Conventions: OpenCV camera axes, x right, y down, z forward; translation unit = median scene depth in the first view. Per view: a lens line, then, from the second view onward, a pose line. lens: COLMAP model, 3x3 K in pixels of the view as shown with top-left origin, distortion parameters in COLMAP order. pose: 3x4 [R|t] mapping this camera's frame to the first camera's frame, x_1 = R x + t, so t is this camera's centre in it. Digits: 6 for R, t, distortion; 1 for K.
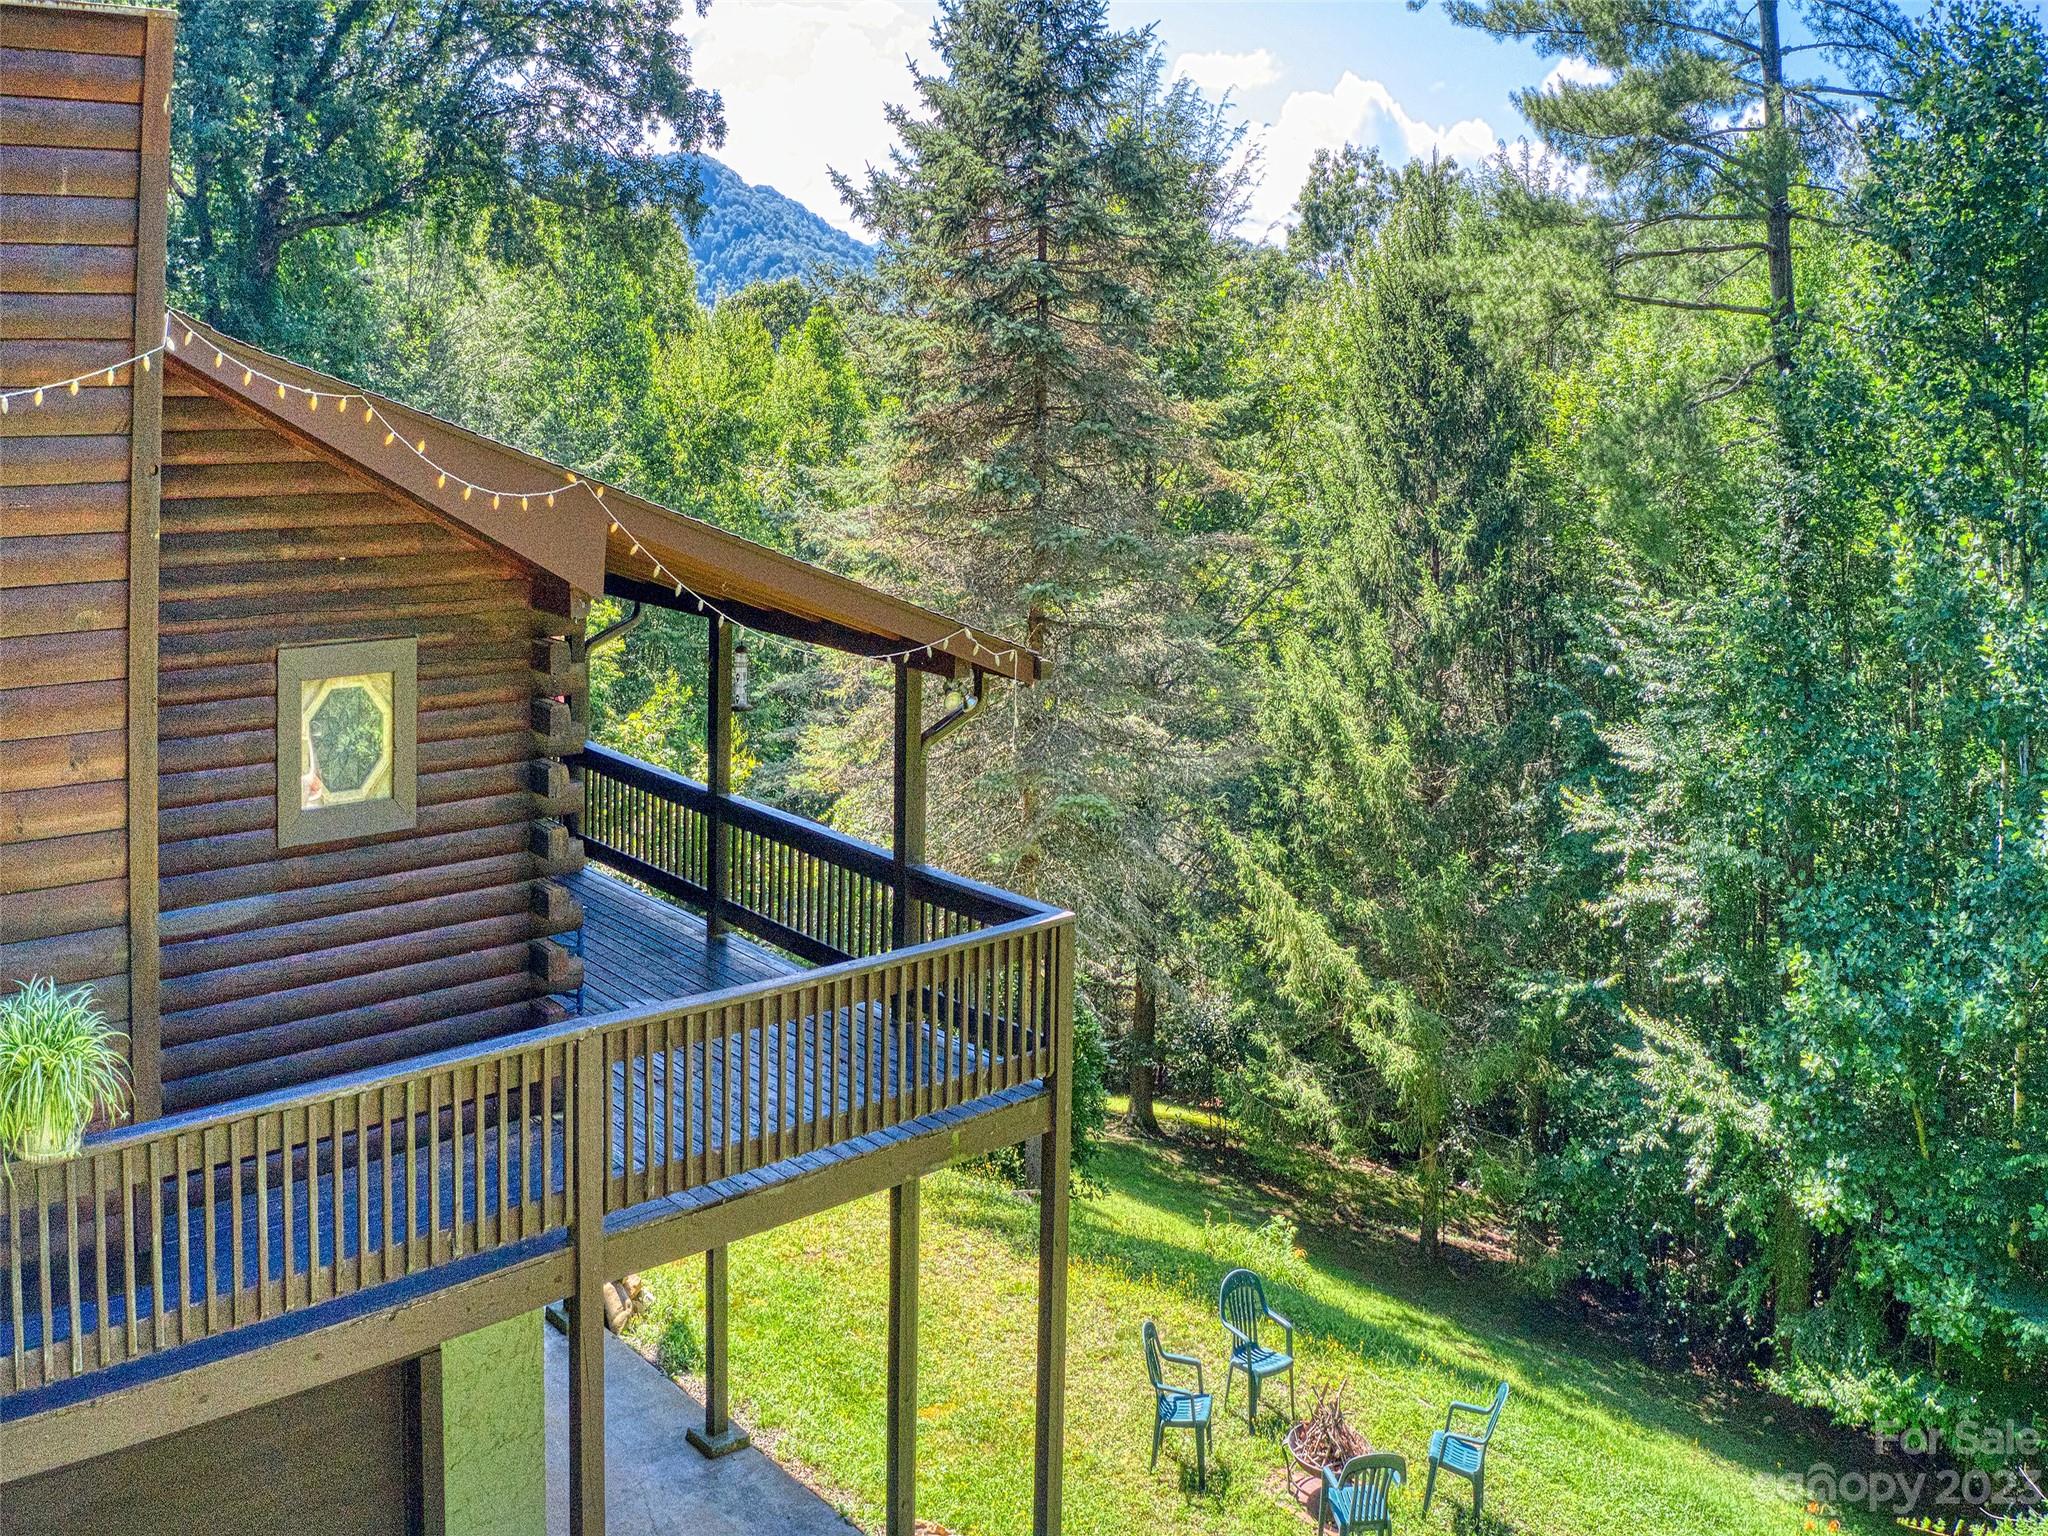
lens RADIAL K [[1603.7, 0, 1024.0], [0, 1603.7, 768.0], [0, 0, 1]] dist [-0.054350, -0.004860]
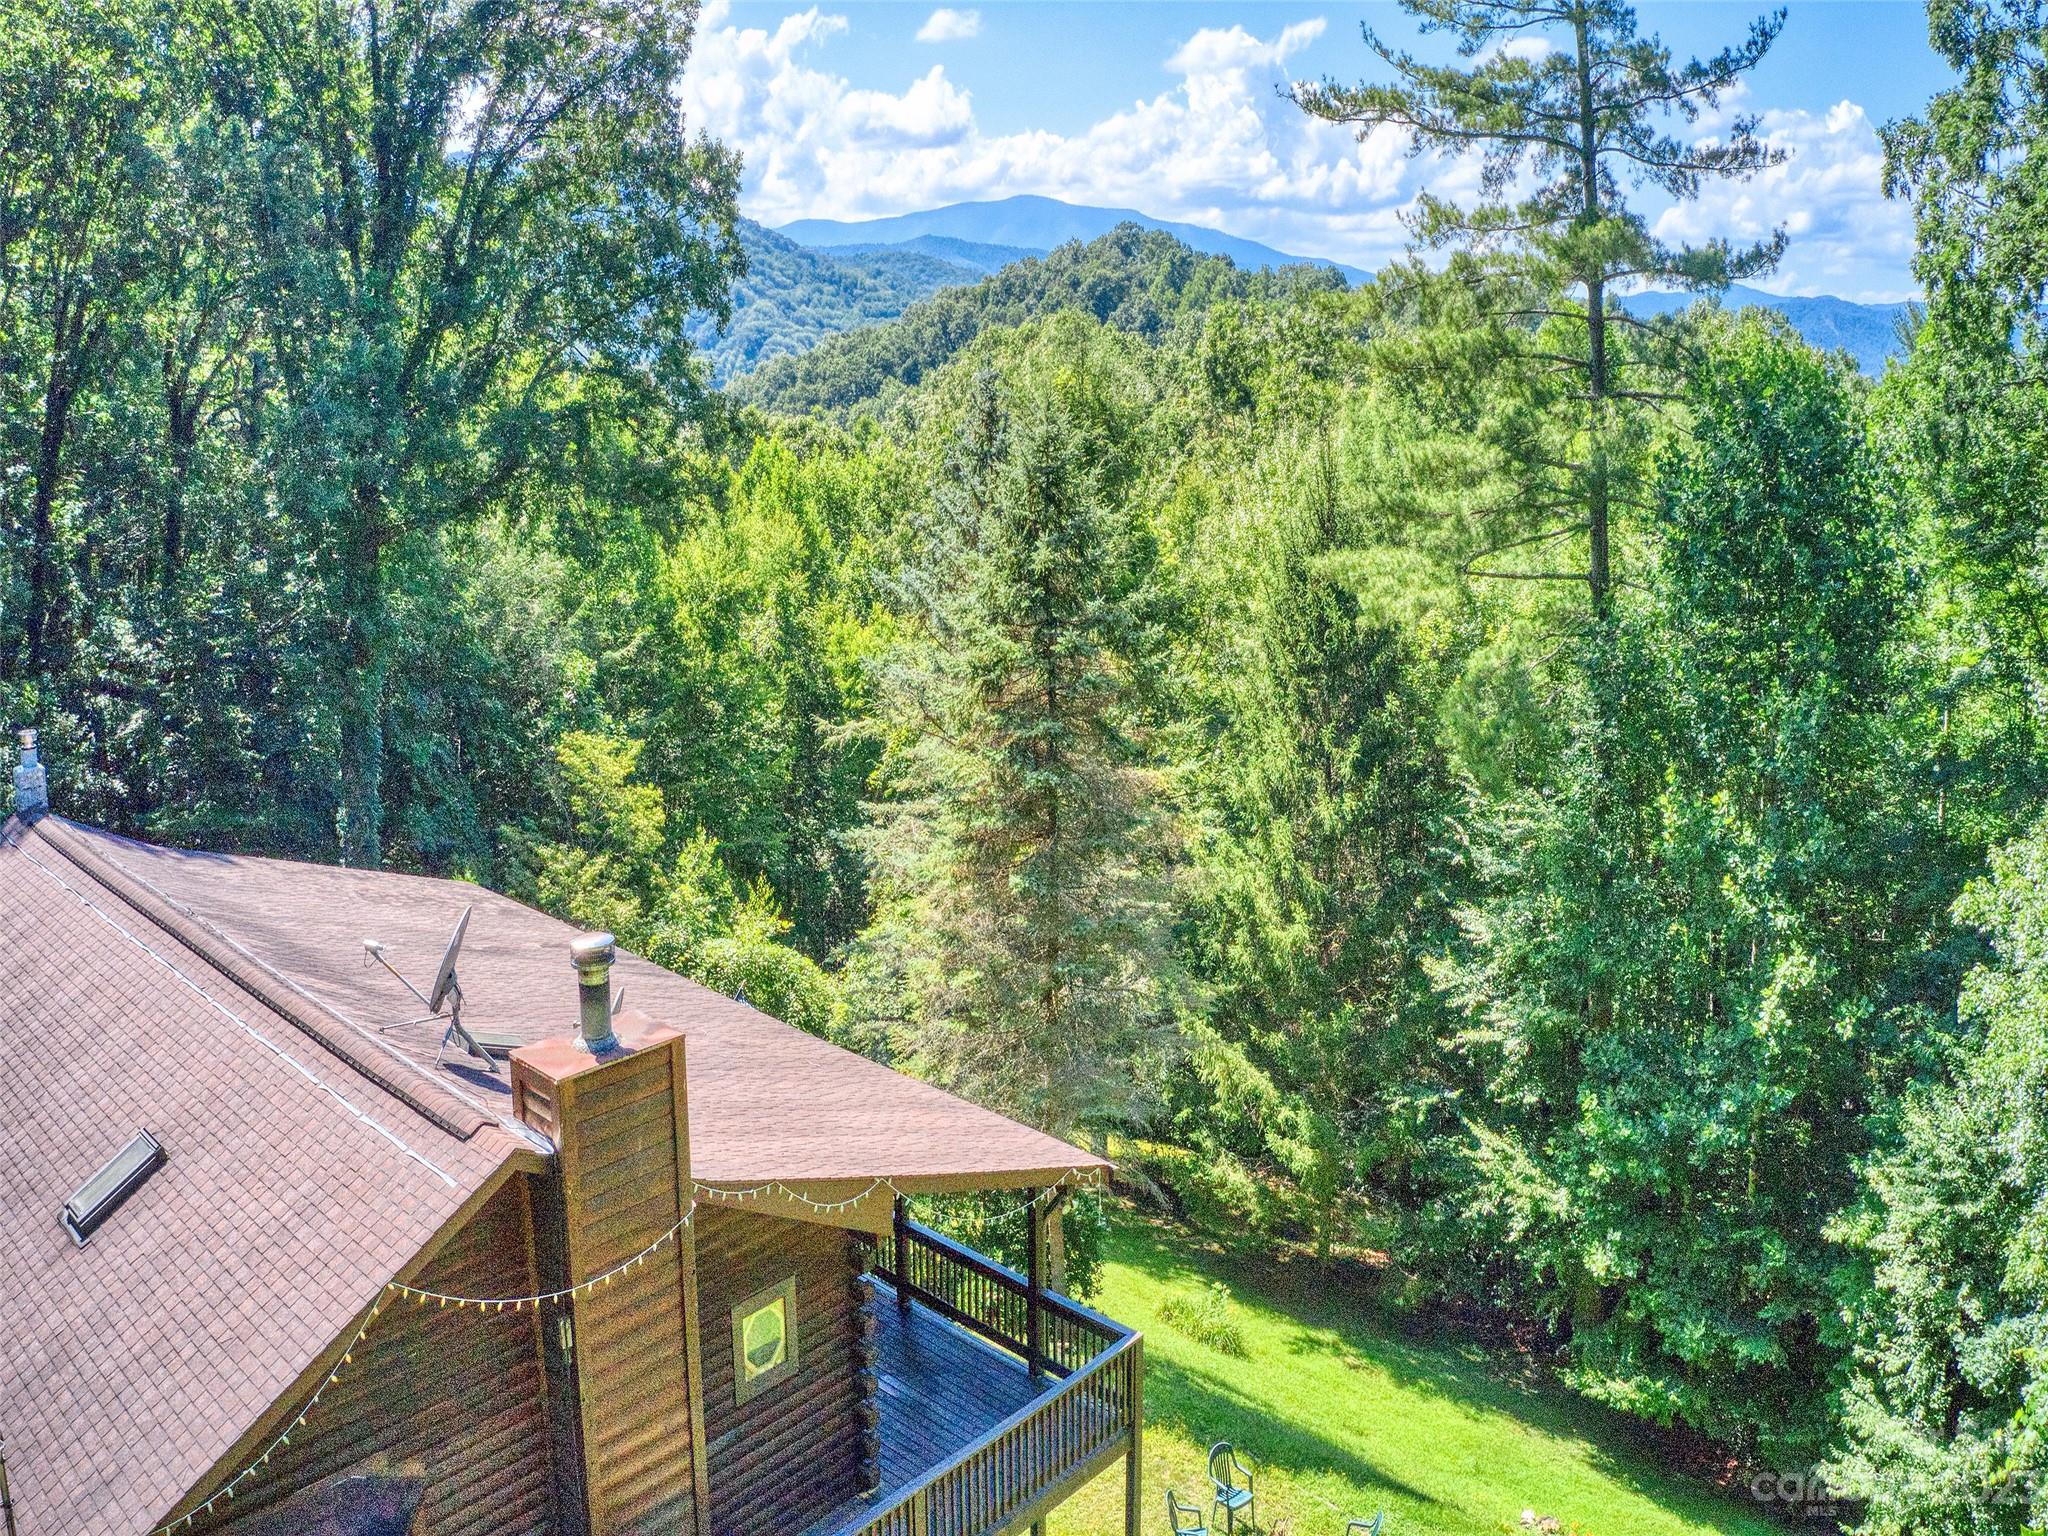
lens RADIAL K [[1603.7, 0, 1024.0], [0, 1603.7, 768.0], [0, 0, 1]] dist [-0.054350, -0.004860]
pose [[0.995985, -0.037635, 0.081230, -0.098541], [0.026503, 0.990626, 0.134006, -0.341691], [-0.085512, -0.131315, 0.987646, -0.273083]]
